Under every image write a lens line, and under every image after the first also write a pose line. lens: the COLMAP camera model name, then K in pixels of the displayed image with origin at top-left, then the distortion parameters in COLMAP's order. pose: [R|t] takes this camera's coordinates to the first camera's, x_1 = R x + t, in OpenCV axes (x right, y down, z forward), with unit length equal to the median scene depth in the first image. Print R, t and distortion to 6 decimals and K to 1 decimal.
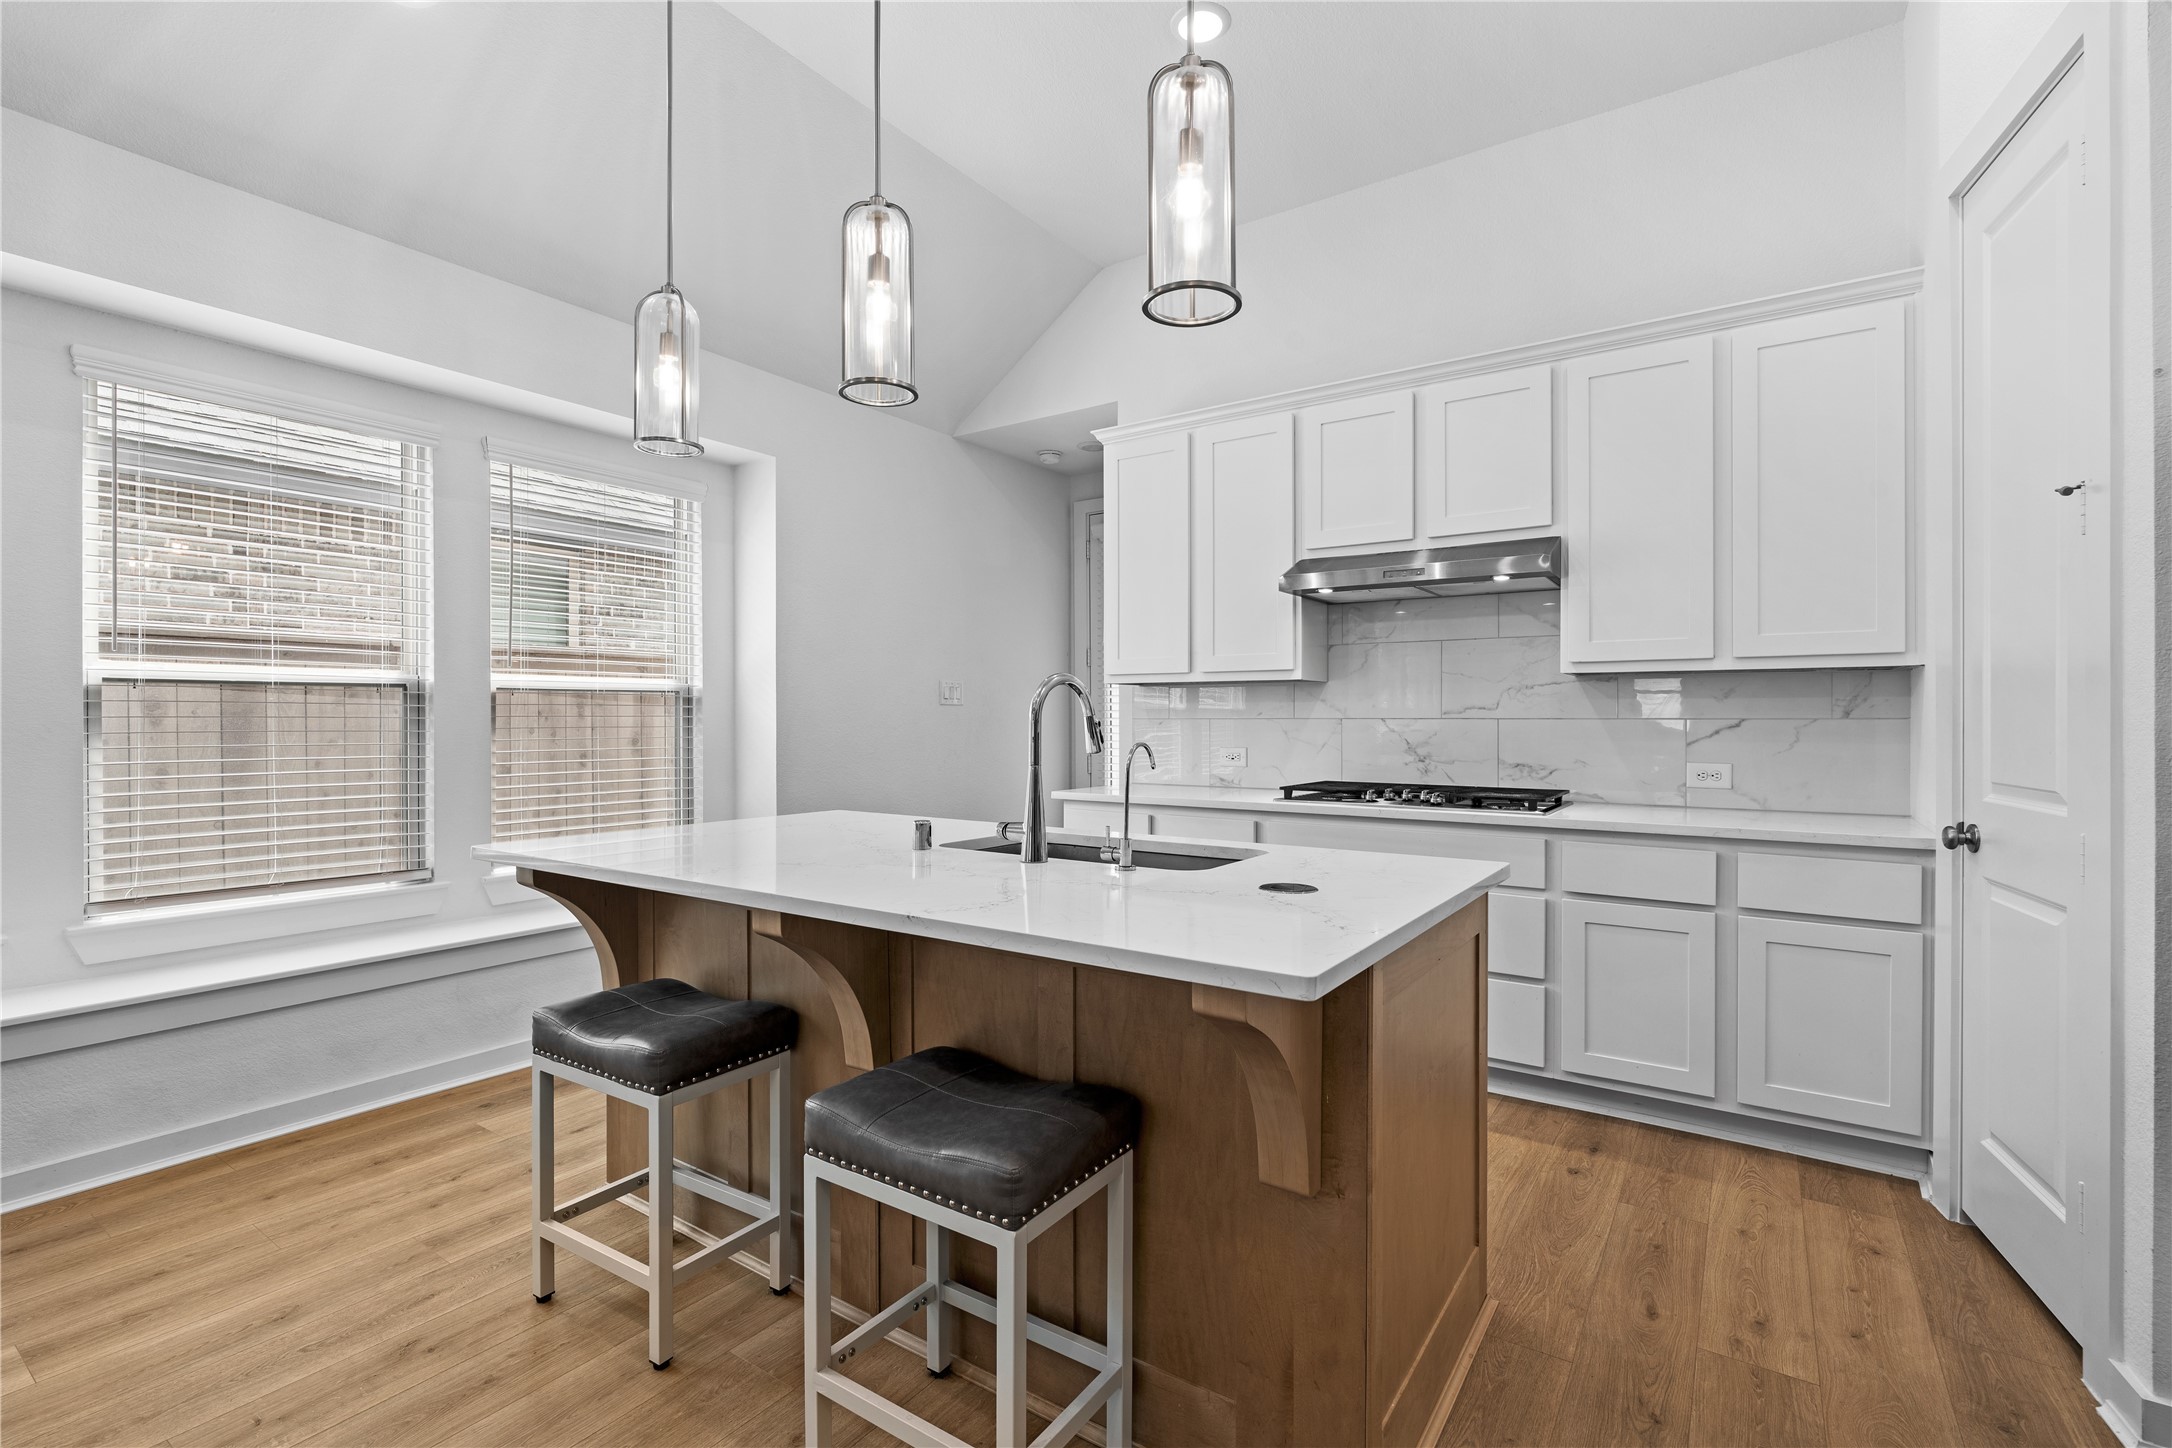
lens RADIAL K [[975.2, 0, 1084.6], [0, 975.2, 720.5], [0, 0, 1]] dist [-0.000021, 0.001281]
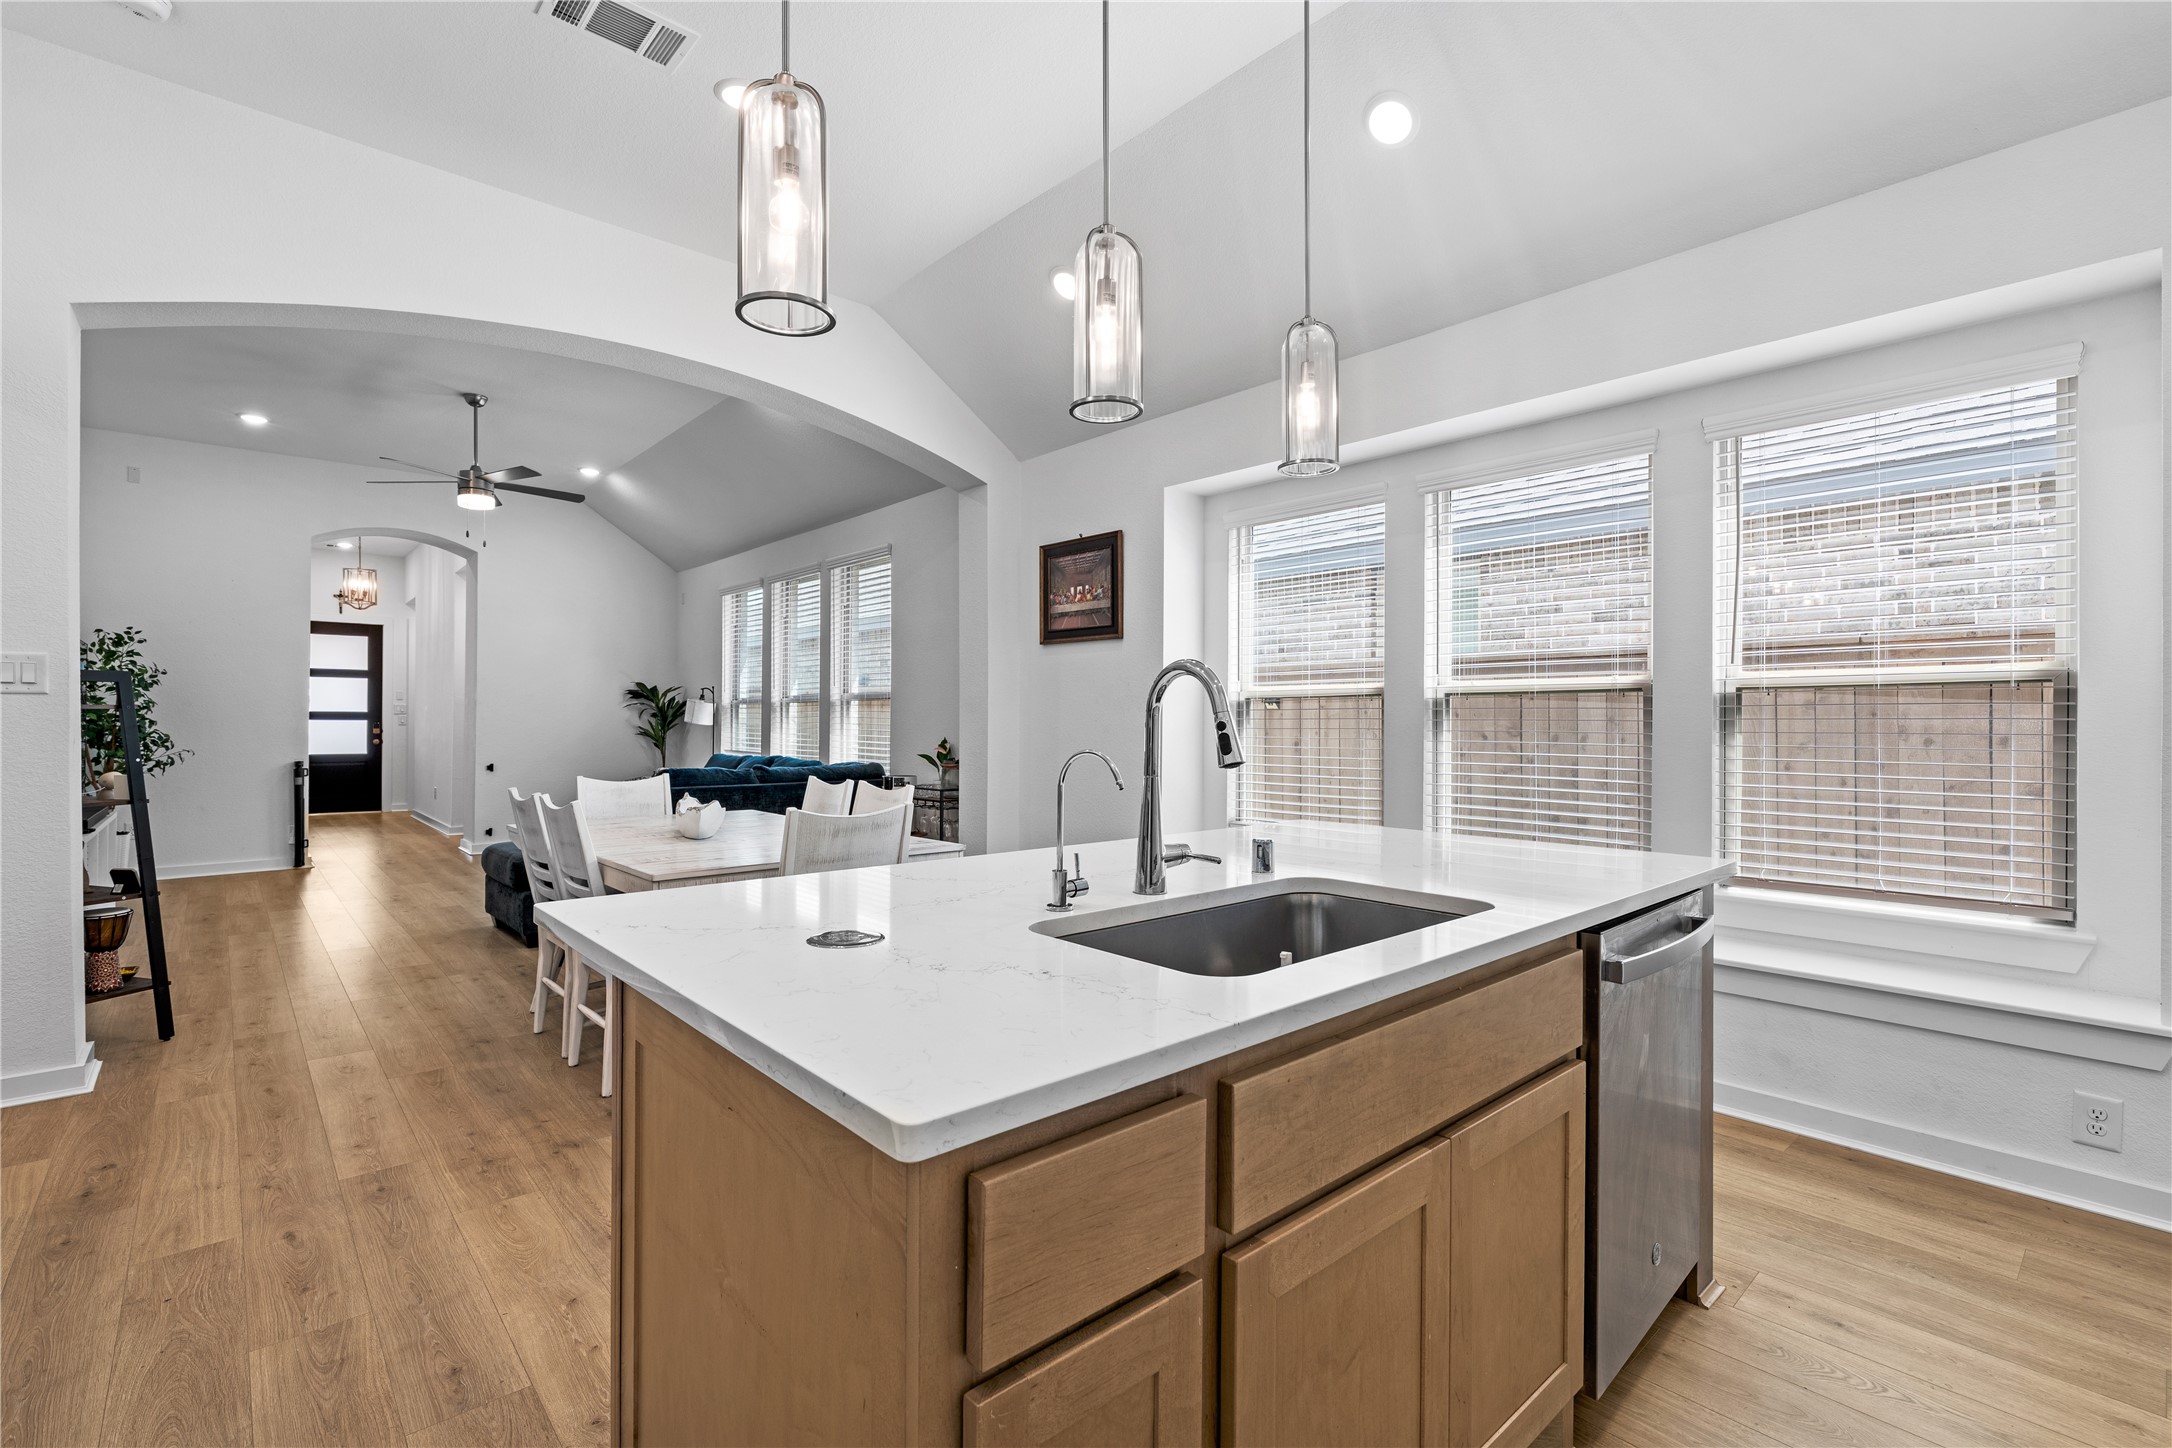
lens RADIAL K [[975.2, 0, 1084.6], [0, 975.2, 720.5], [0, 0, 1]] dist [-0.000021, 0.001281]
pose [[-0.238789, 0.001580, -0.971070, 0.680646], [-0.005180, 0.999982, 0.002901, -0.004587], [0.971058, 0.005722, -0.238776, 1.006956]]
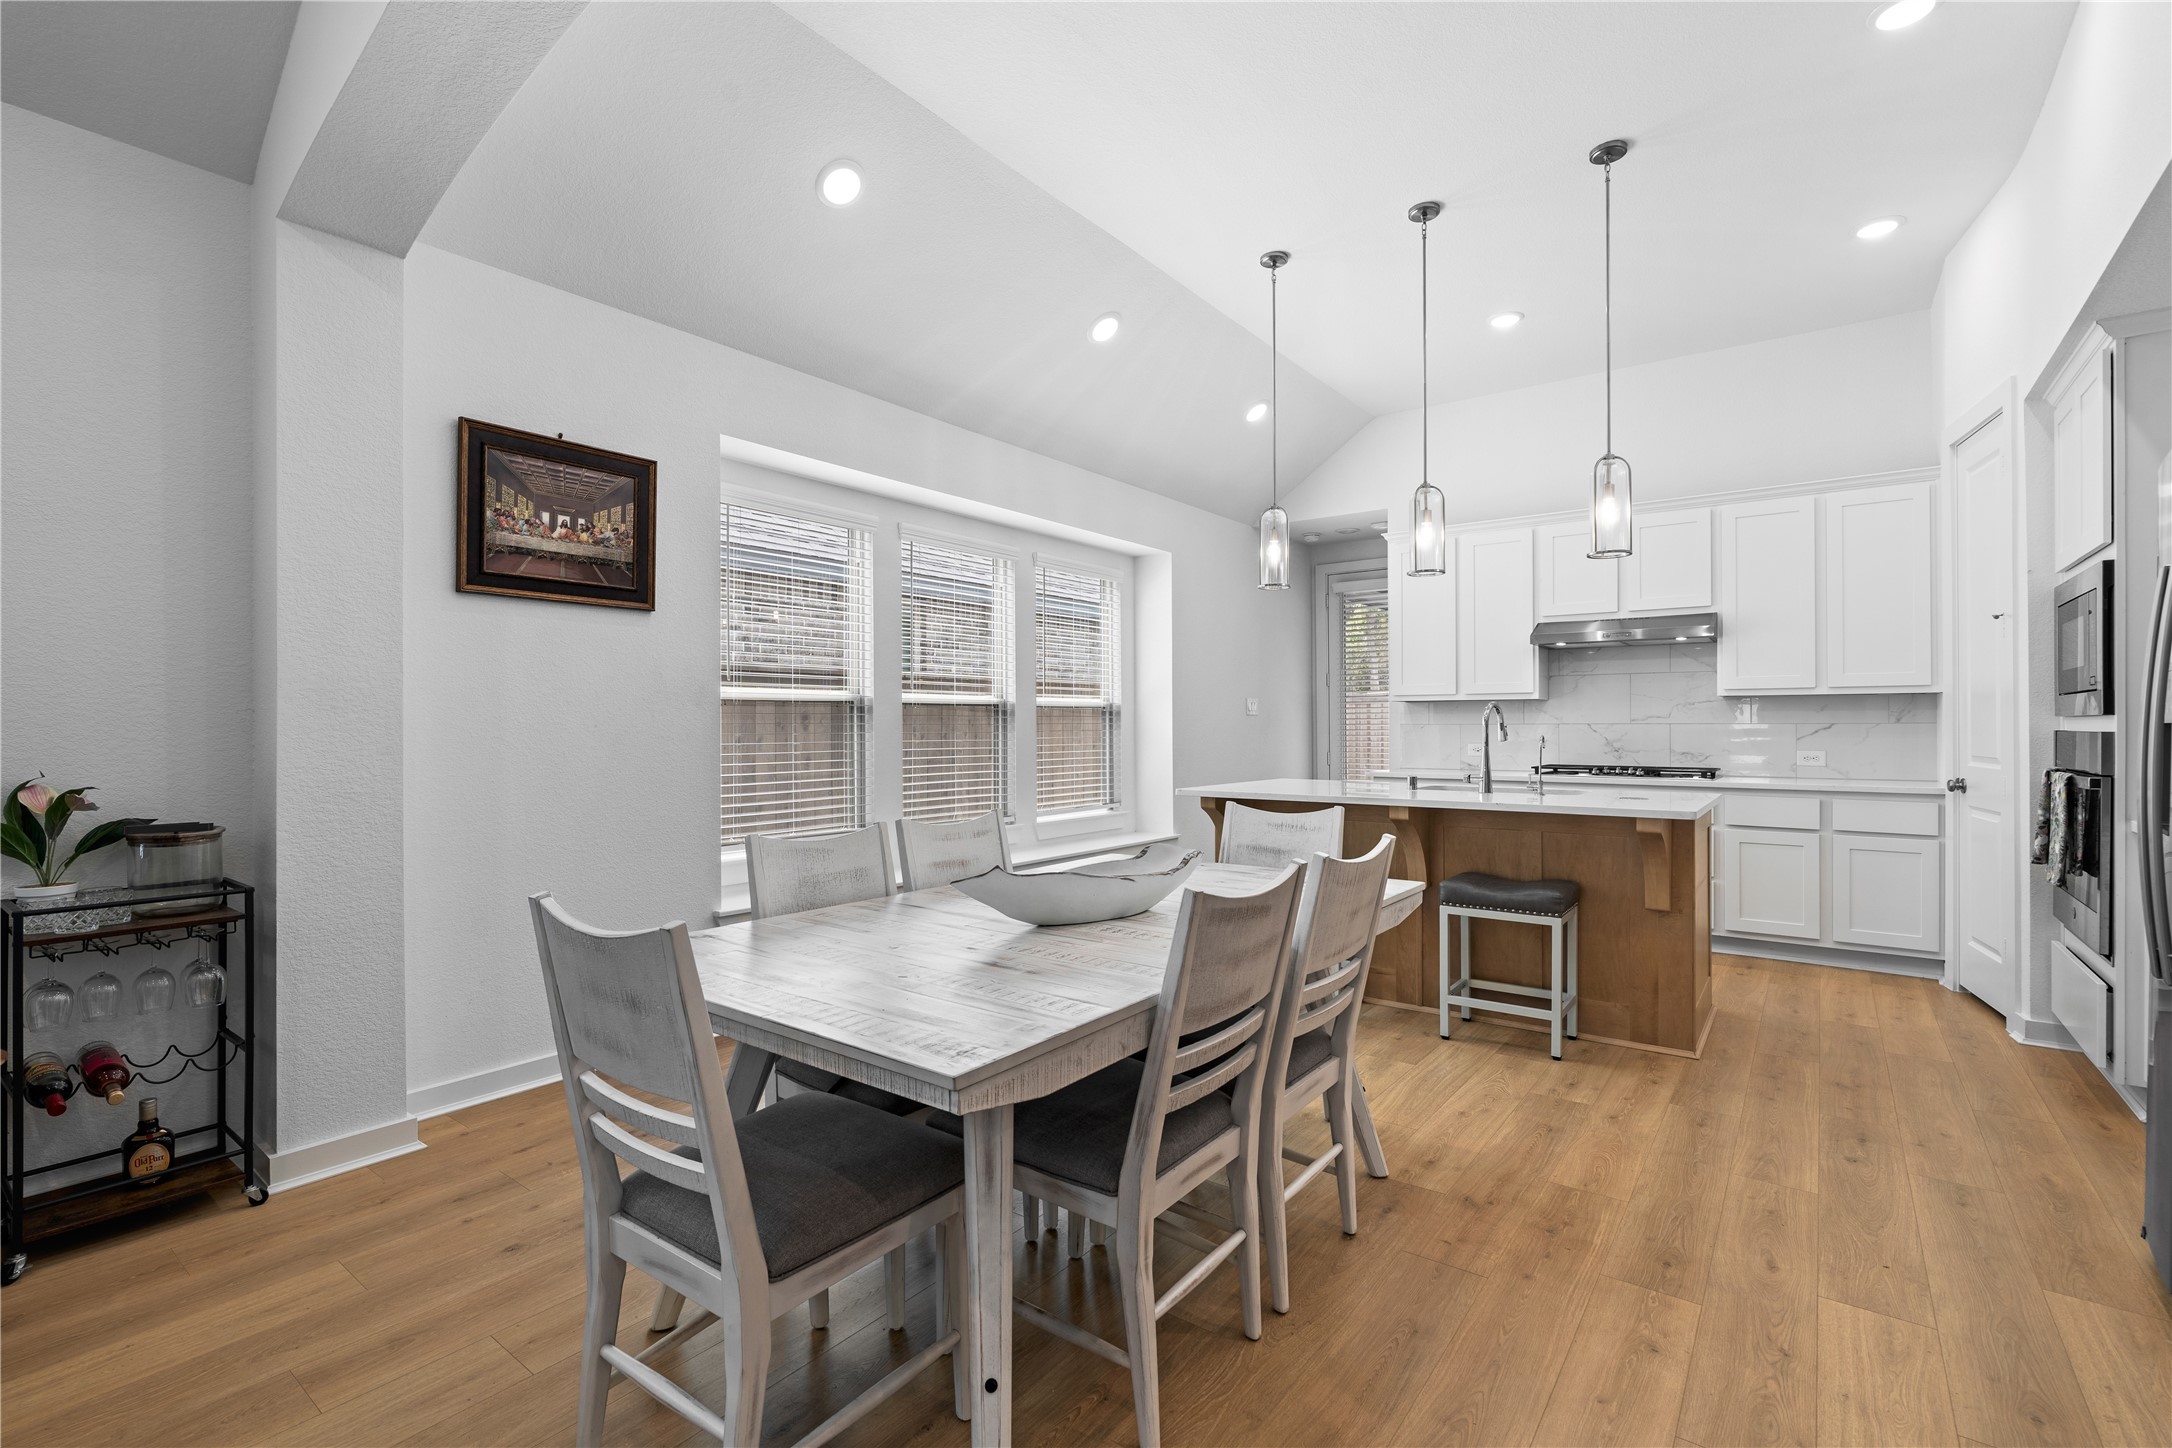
lens RADIAL K [[975.2, 0, 1084.6], [0, 975.2, 720.5], [0, 0, 1]] dist [-0.000021, 0.001281]
pose [[0.998977, -0.001648, -0.045202, -0.481162], [0.001348, 0.999977, -0.006670, 0.002474], [0.045212, 0.006602, 0.998956, -0.659095]]
